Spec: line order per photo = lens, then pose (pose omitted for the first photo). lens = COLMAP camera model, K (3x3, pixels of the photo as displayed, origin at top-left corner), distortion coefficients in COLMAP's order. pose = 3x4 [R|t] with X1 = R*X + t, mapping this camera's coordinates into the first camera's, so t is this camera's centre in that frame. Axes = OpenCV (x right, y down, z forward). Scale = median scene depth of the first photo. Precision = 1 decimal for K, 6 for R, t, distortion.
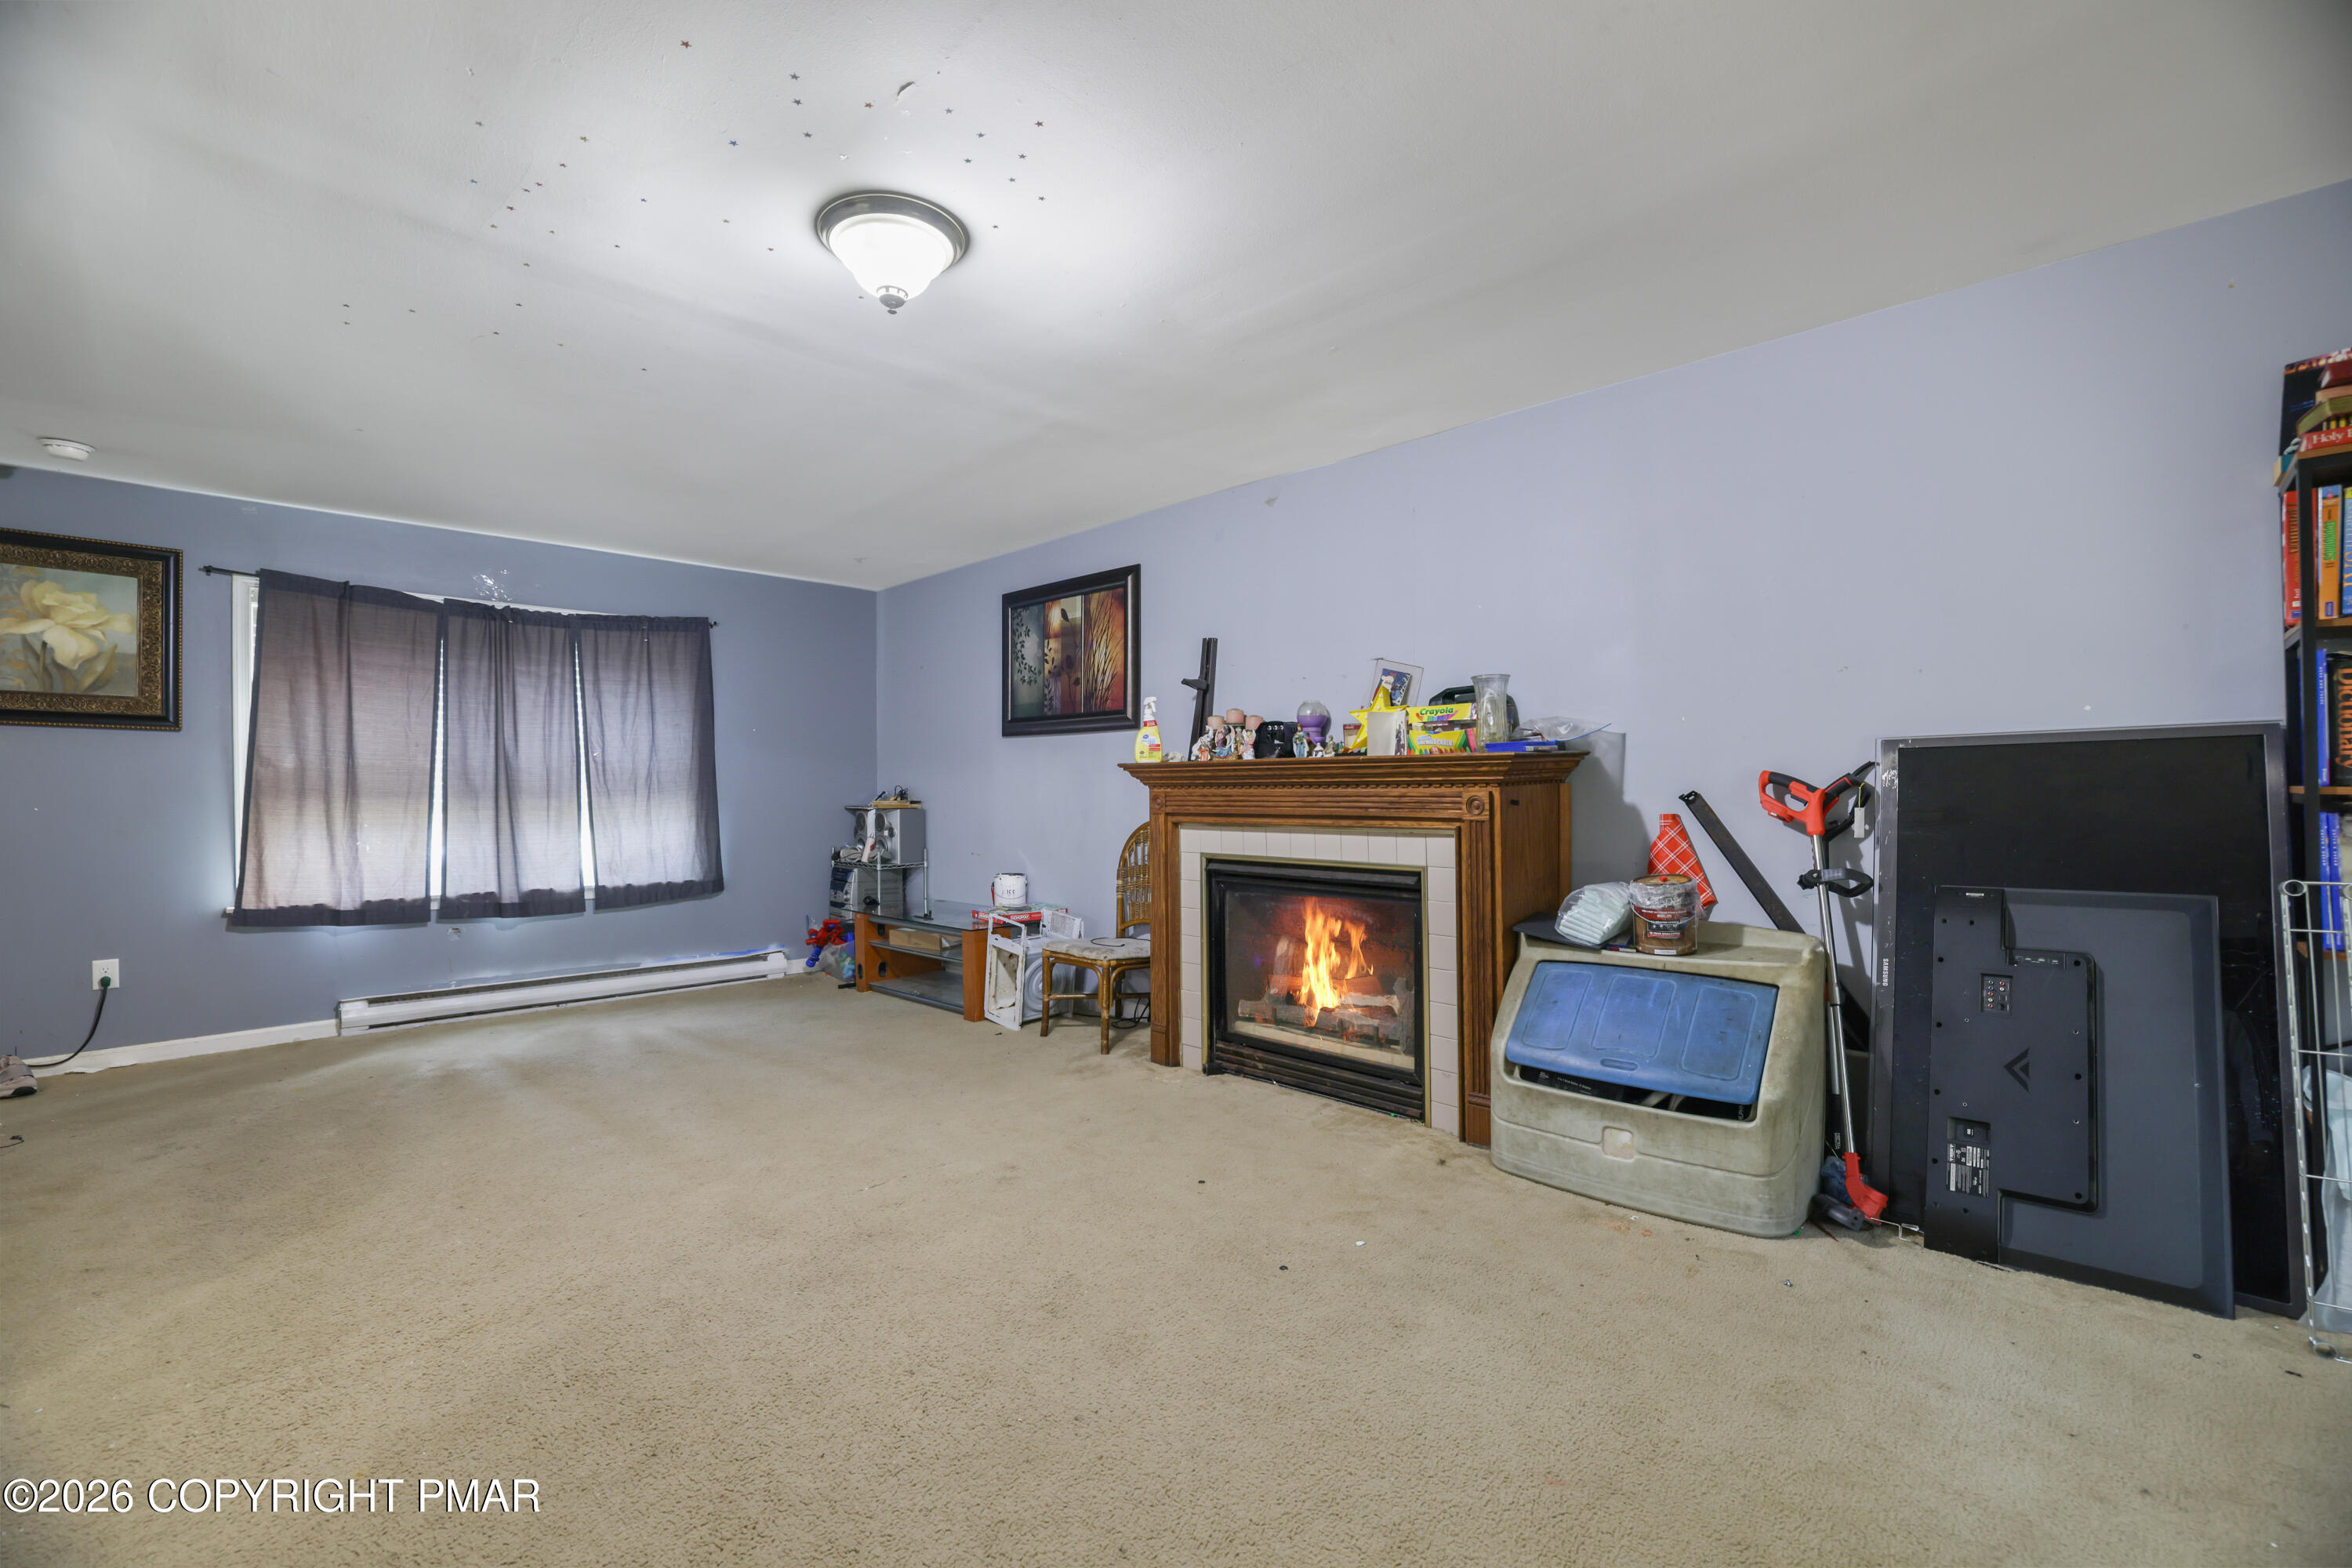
lens RADIAL K [[1007.4, 0, 1163.6], [0, 1007.4, 791.3], [0, 0, 1]] dist [-0.057399, 0.024705]
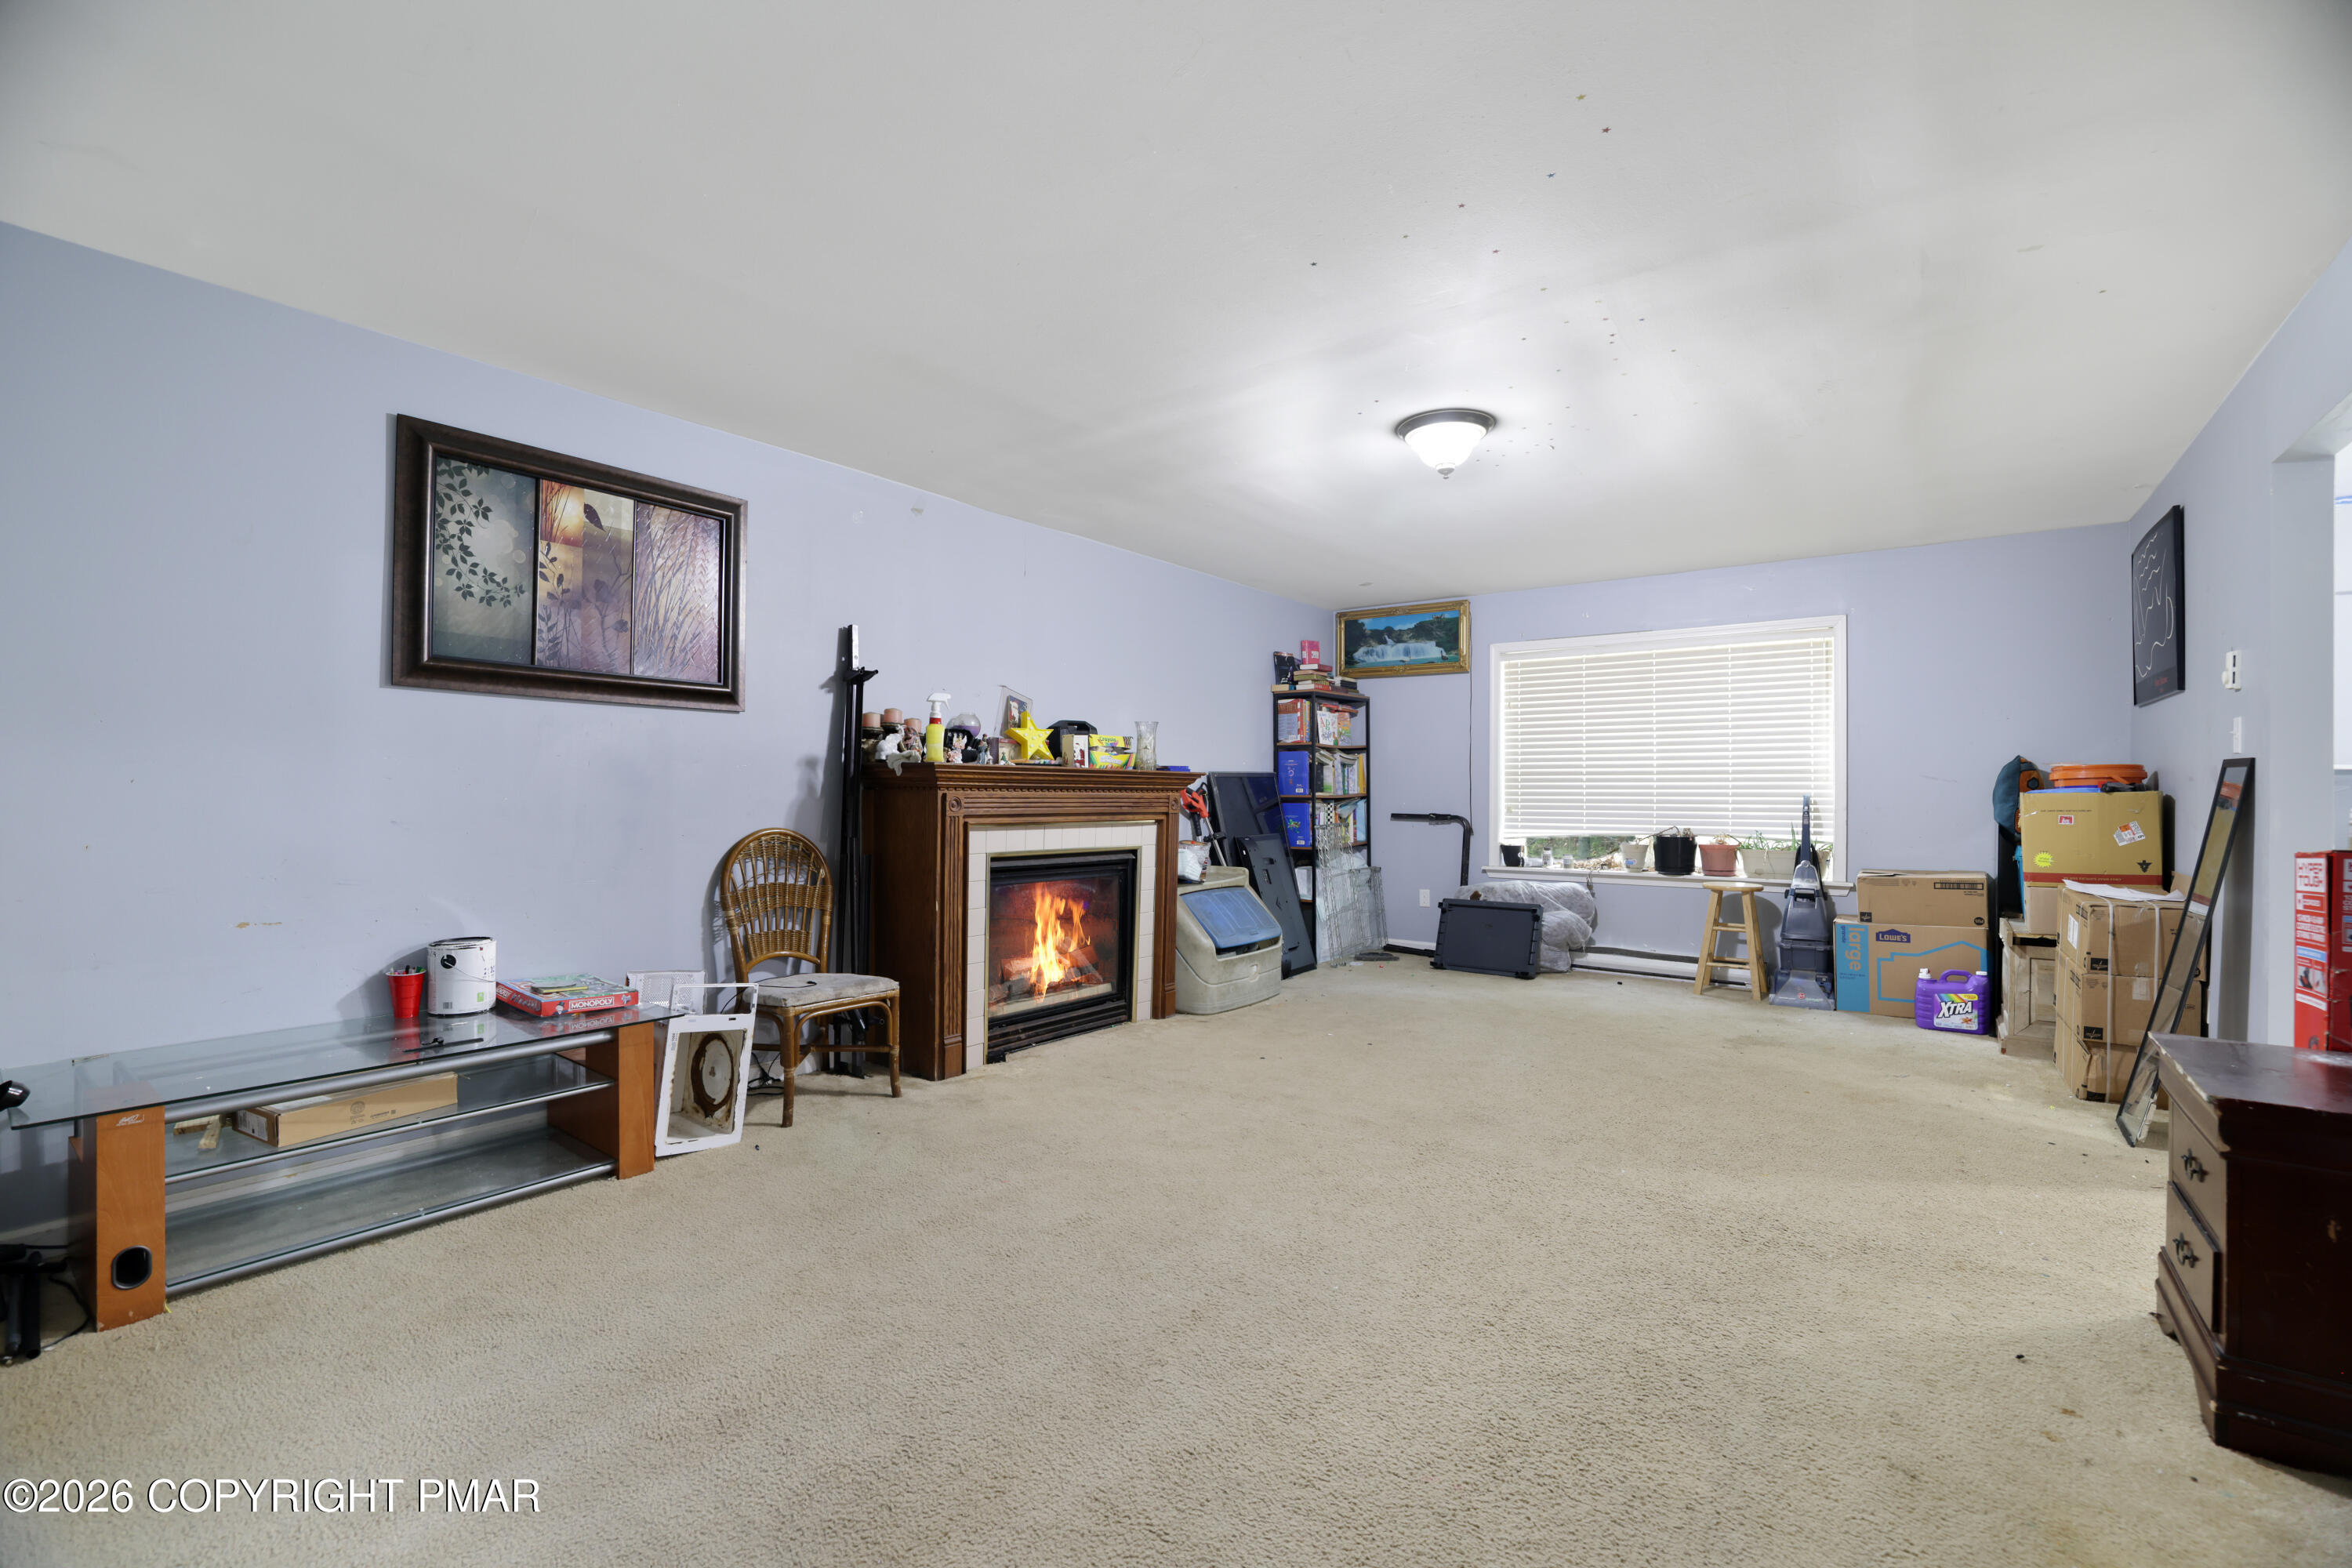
lens RADIAL K [[1007.4, 0, 1163.6], [0, 1007.4, 791.3], [0, 0, 1]] dist [-0.057399, 0.024705]
pose [[-0.120489, 0.012843, 0.992632, -1.050091], [0.001660, 0.999918, -0.012736, 0.011911], [-0.992713, 0.000113, -0.120501, 0.979376]]
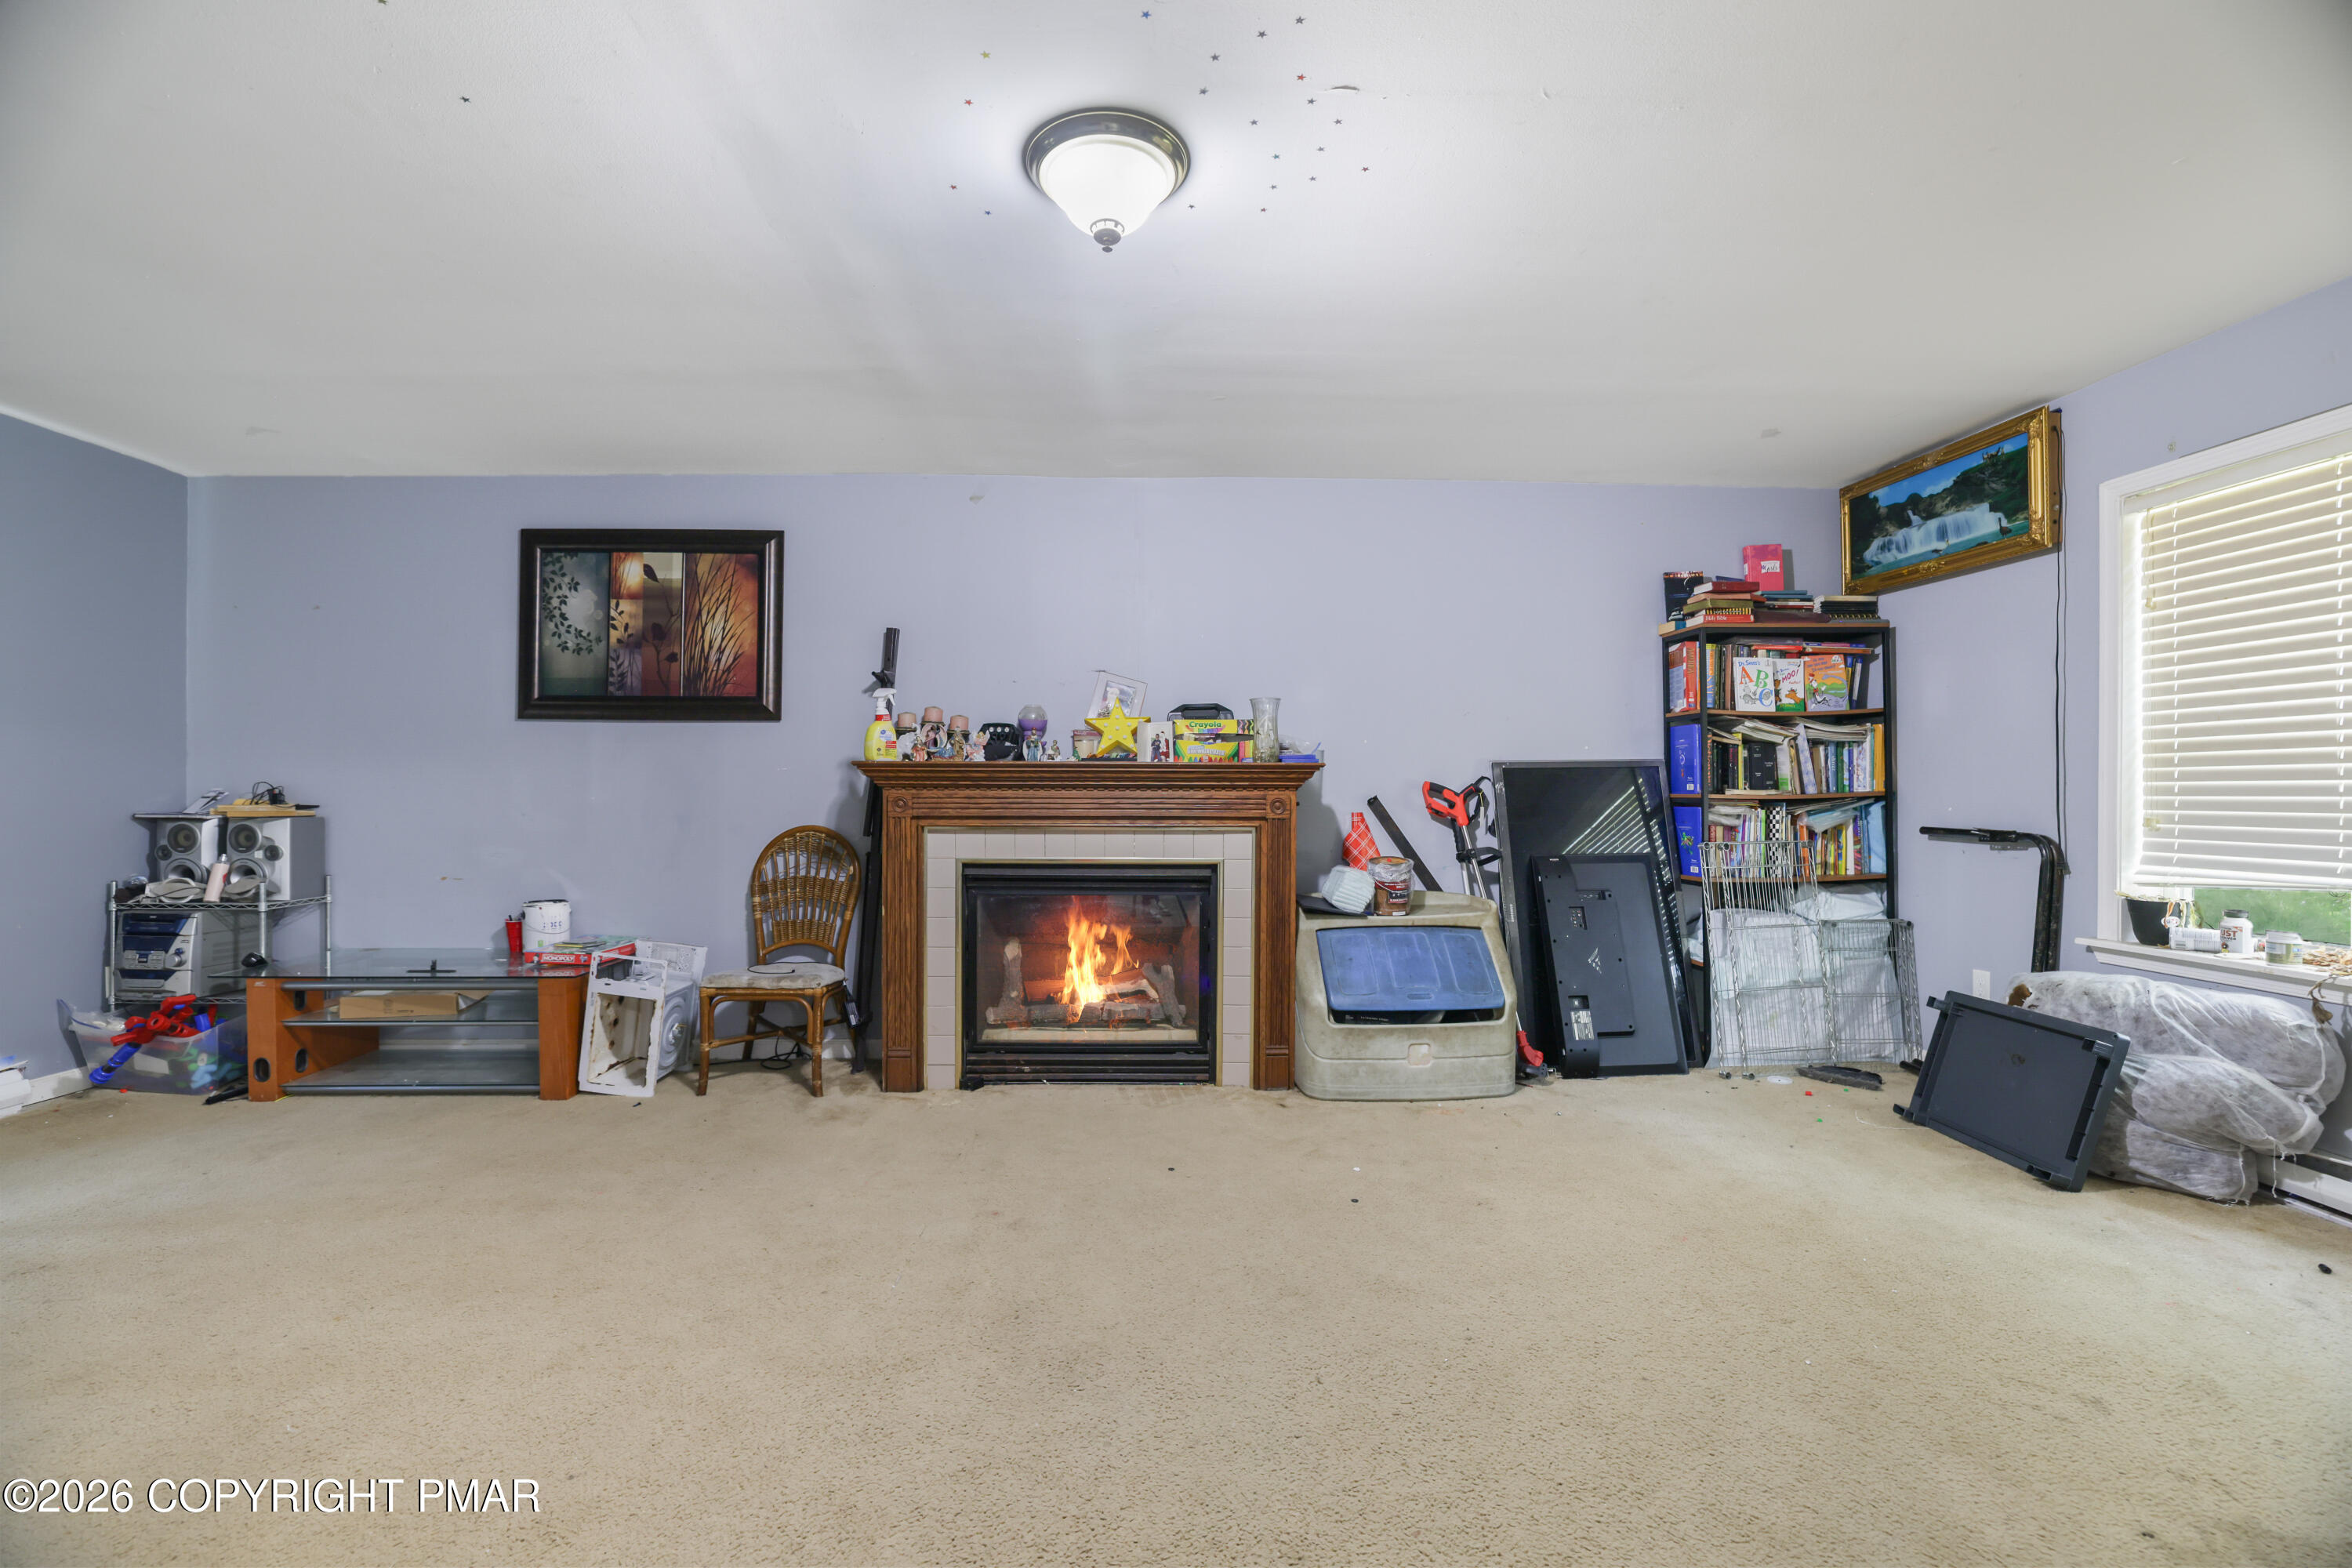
lens RADIAL K [[1007.4, 0, 1163.6], [0, 1007.4, 791.3], [0, 0, 1]] dist [-0.057399, 0.024705]
pose [[0.685668, 0.010774, 0.727835, -0.537522], [-0.004575, 0.999934, -0.010492, 0.007666], [-0.727900, 0.003865, 0.685673, 0.217515]]
